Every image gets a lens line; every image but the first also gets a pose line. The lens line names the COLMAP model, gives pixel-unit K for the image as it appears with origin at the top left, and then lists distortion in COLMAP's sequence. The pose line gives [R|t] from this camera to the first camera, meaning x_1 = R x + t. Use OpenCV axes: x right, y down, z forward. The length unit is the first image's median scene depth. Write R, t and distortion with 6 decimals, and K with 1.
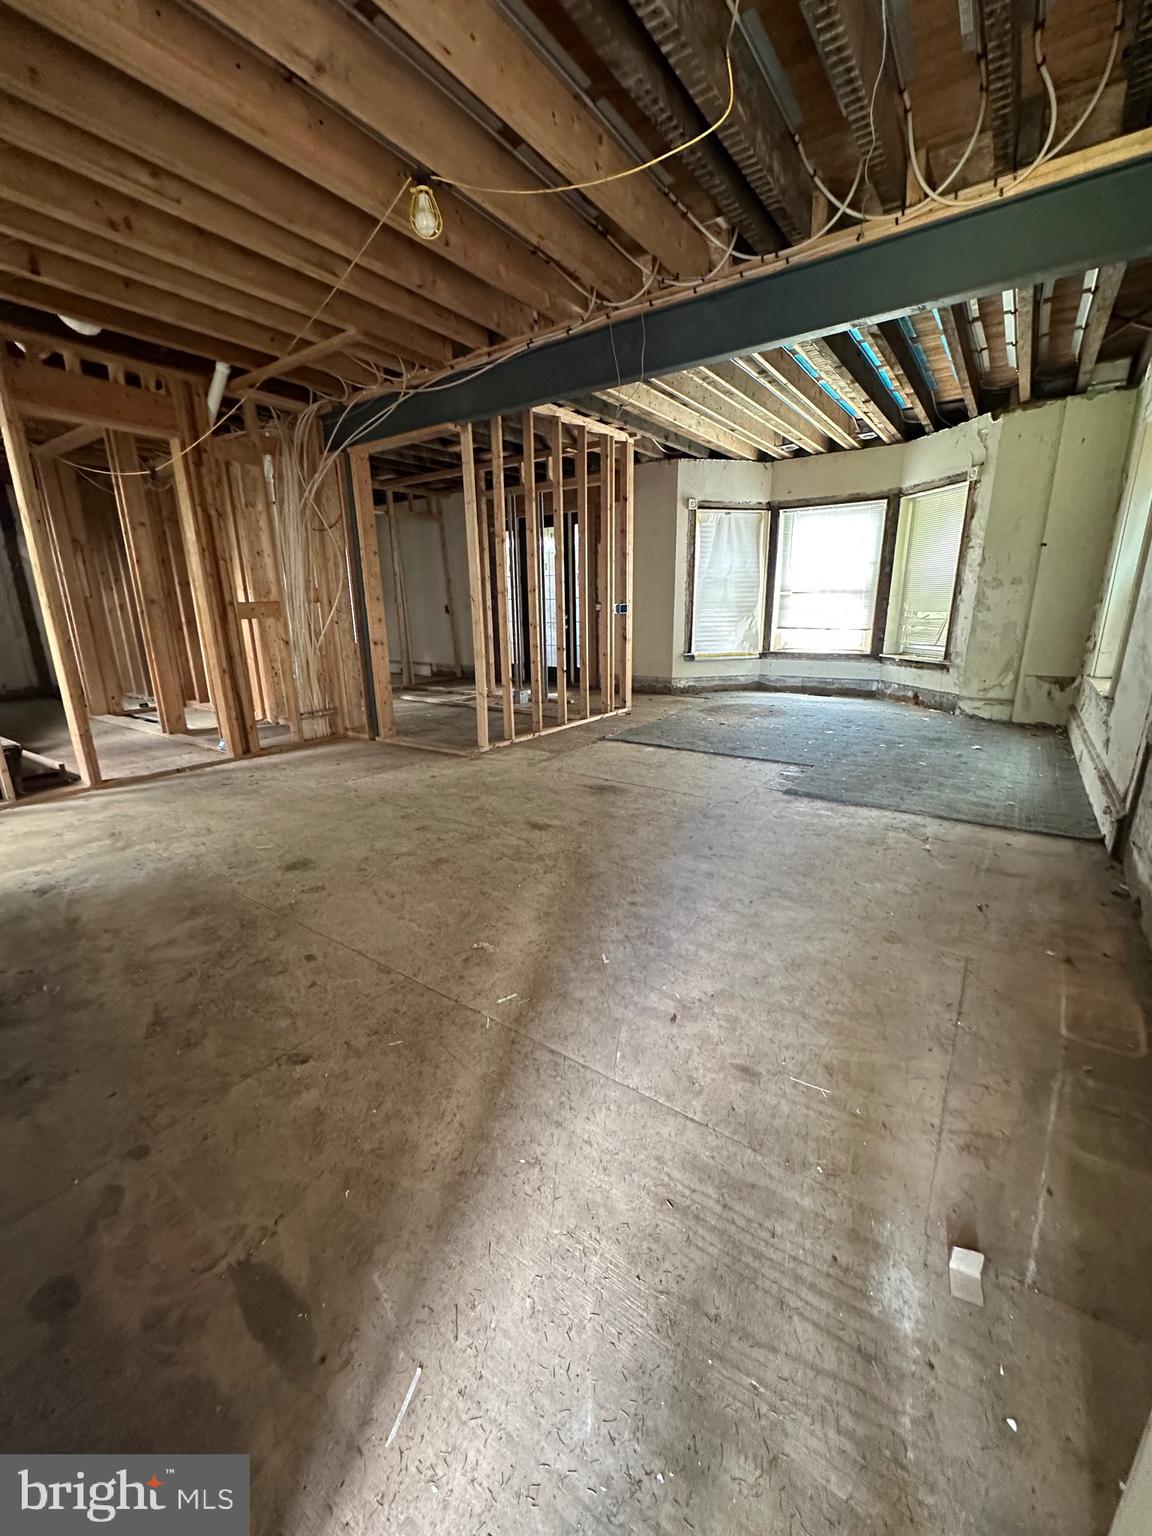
lens RADIAL K [[612.4, 0, 580.9], [0, 612.4, 766.5], [0, 0, 1]] dist [-0.001451, 0.000162]
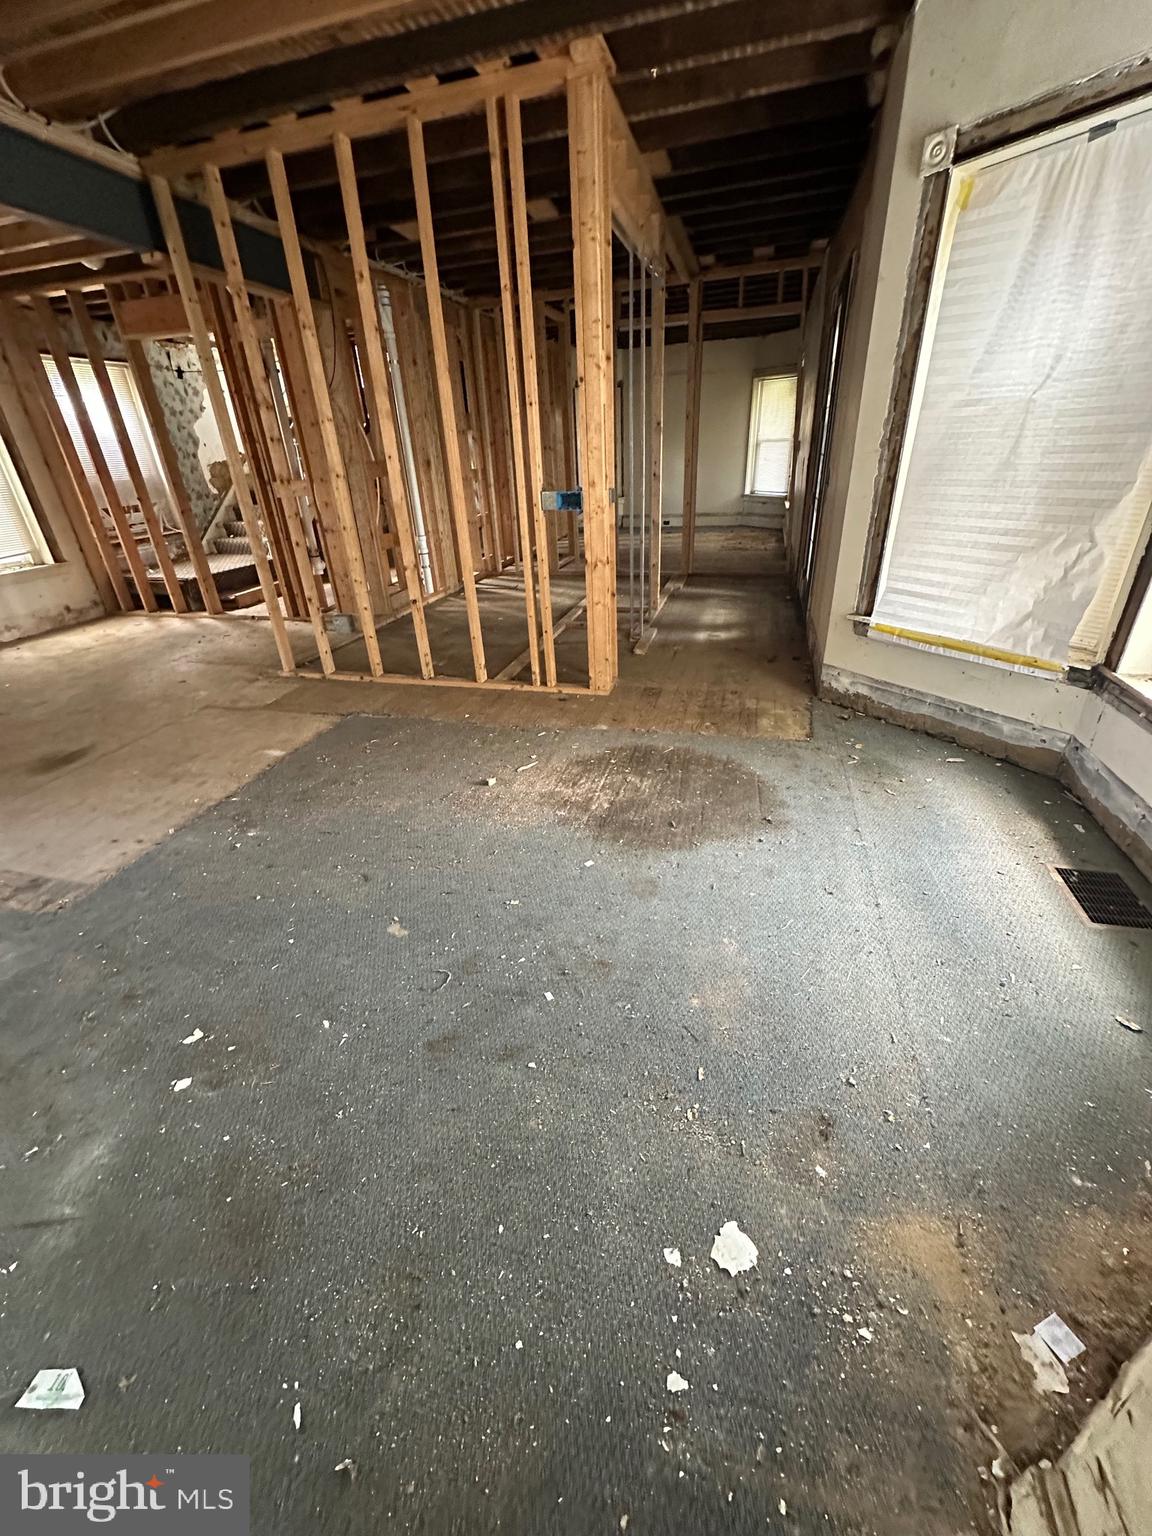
lens RADIAL K [[612.4, 0, 575.3], [0, 612.4, 758.4], [0, 0, 1]] dist [-0.001451, 0.000162]
pose [[0.331112, 0.421595, -0.844170, 0.708643], [-0.206210, 0.905341, 0.371262, -0.304082], [0.920784, 0.051147, 0.386706, 0.983648]]
